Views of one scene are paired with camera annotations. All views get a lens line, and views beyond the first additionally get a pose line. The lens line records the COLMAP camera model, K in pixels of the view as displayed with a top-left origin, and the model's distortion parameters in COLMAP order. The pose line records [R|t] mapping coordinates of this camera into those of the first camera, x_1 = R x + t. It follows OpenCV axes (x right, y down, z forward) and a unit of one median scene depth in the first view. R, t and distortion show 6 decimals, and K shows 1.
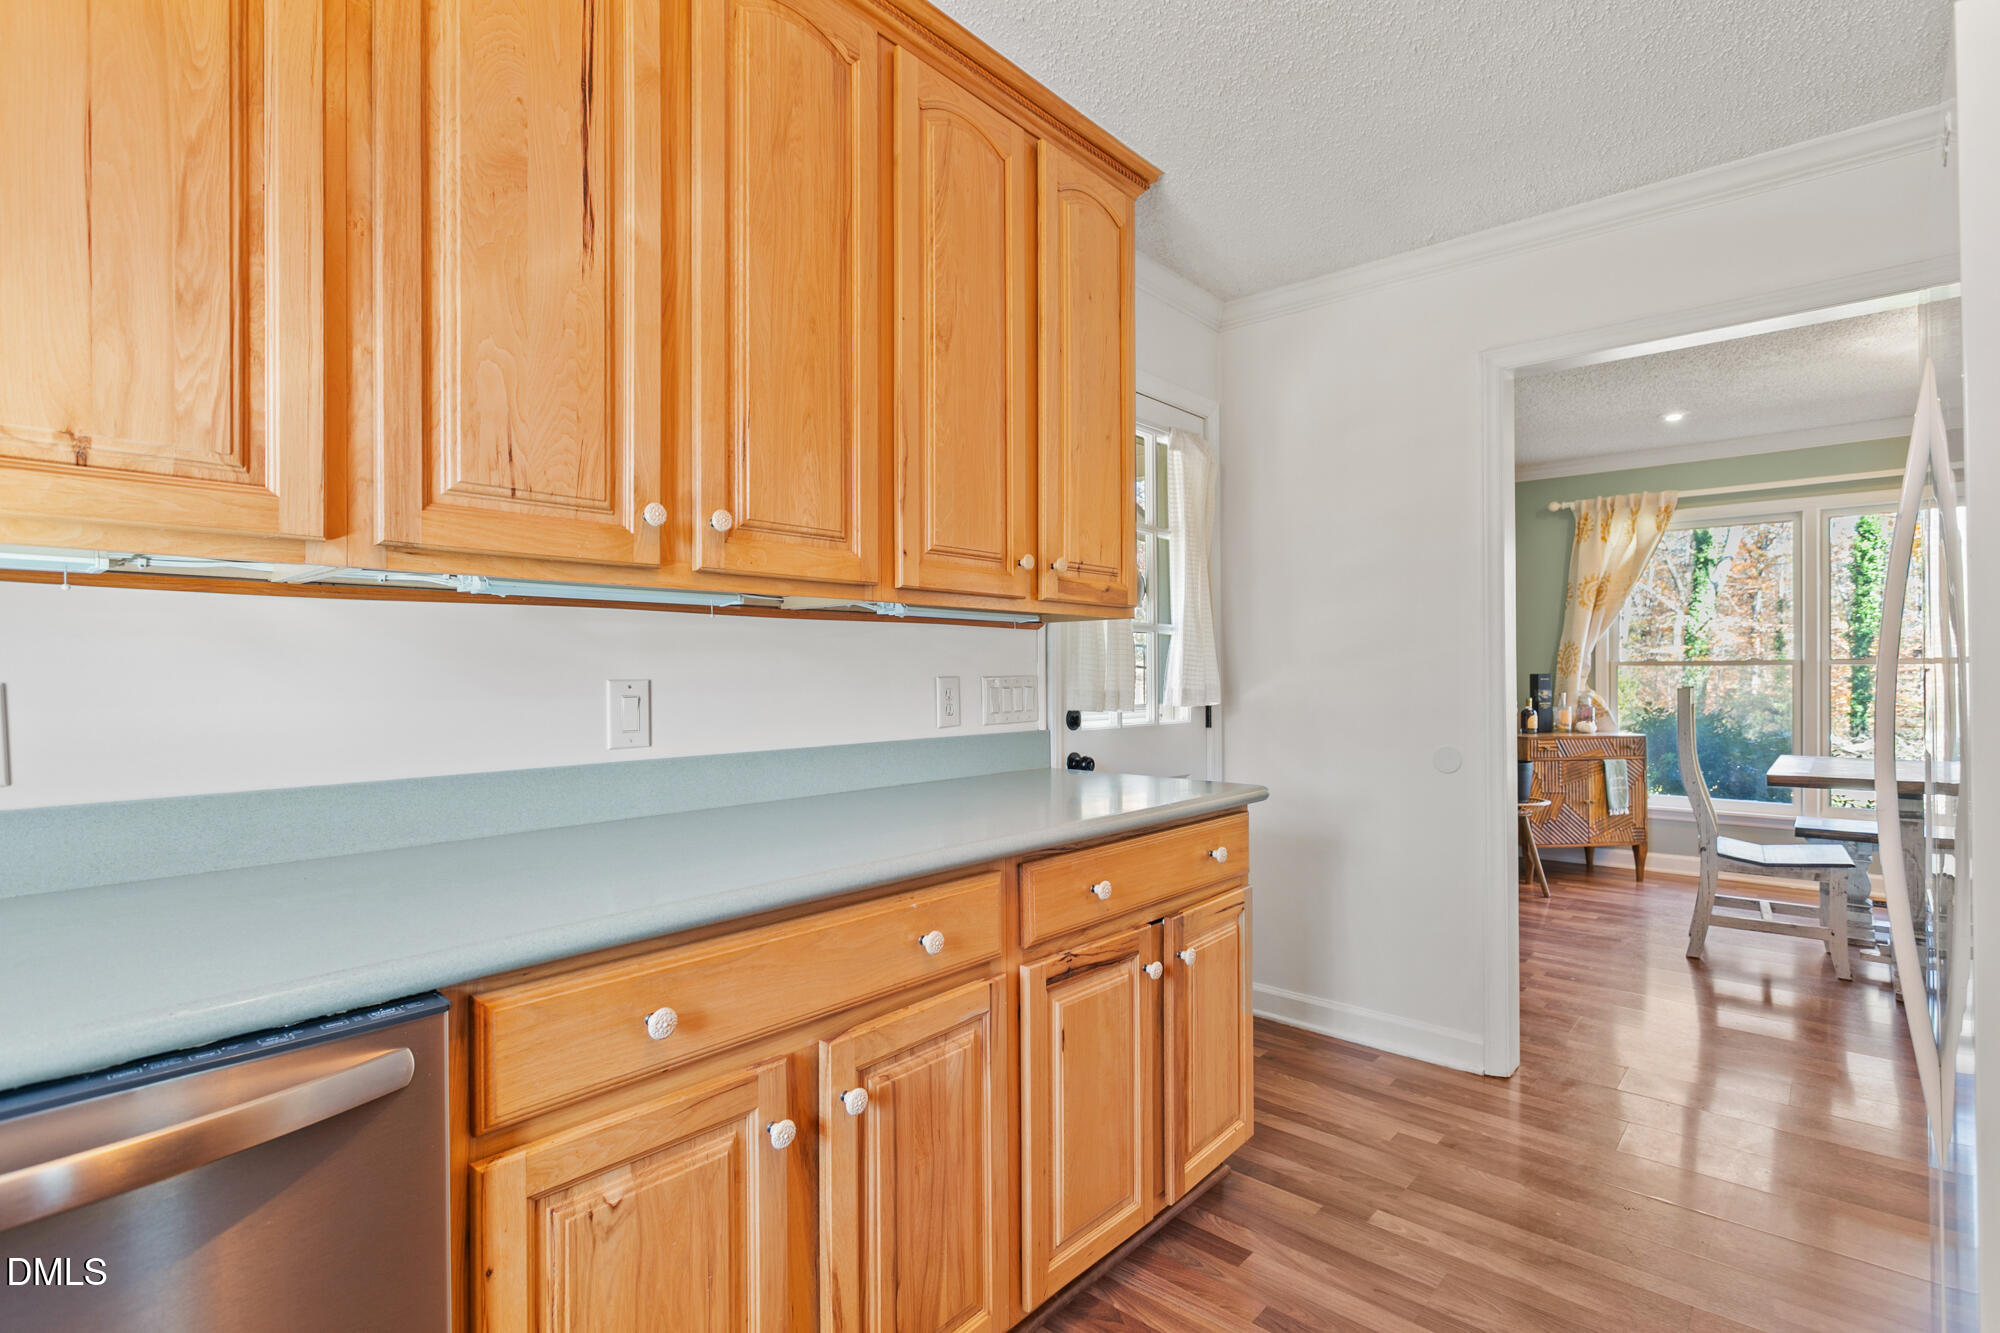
lens RADIAL K [[967.8, 0, 1003.0], [0, 967.8, 666.6], [0, 0, 1]] dist [-0.001516, 0.001663]
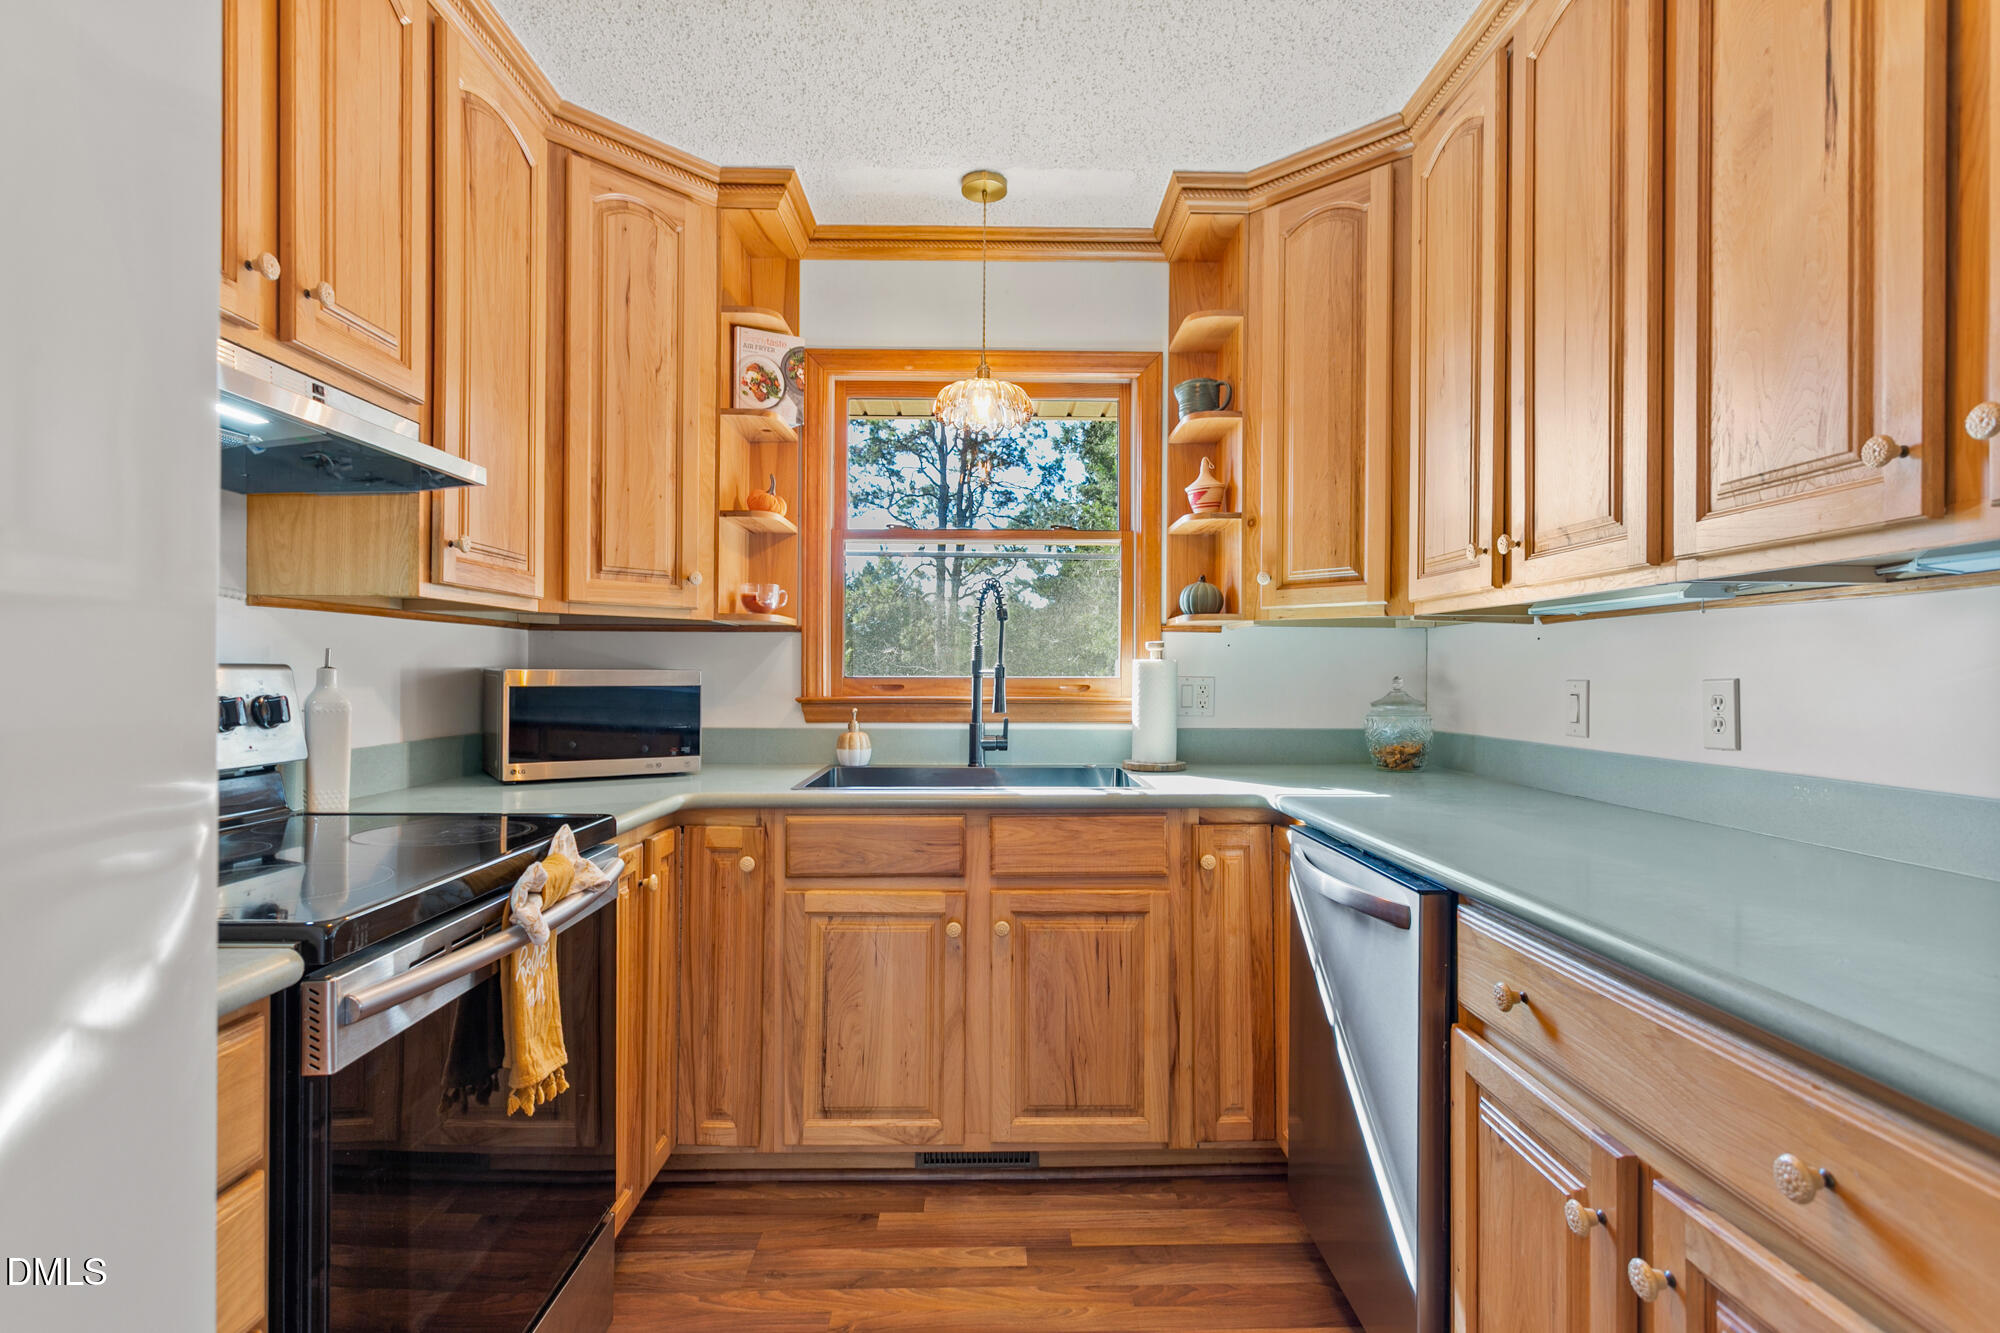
lens RADIAL K [[967.8, 0, 1002.1], [0, 967.8, 669.9], [0, 0, 1]] dist [-0.001516, 0.001663]
pose [[-0.741687, -0.003287, -0.670738, 0.633592], [-0.002341, 0.999995, -0.002312, 0.009643], [0.670742, -0.000145, -0.741691, 1.145256]]
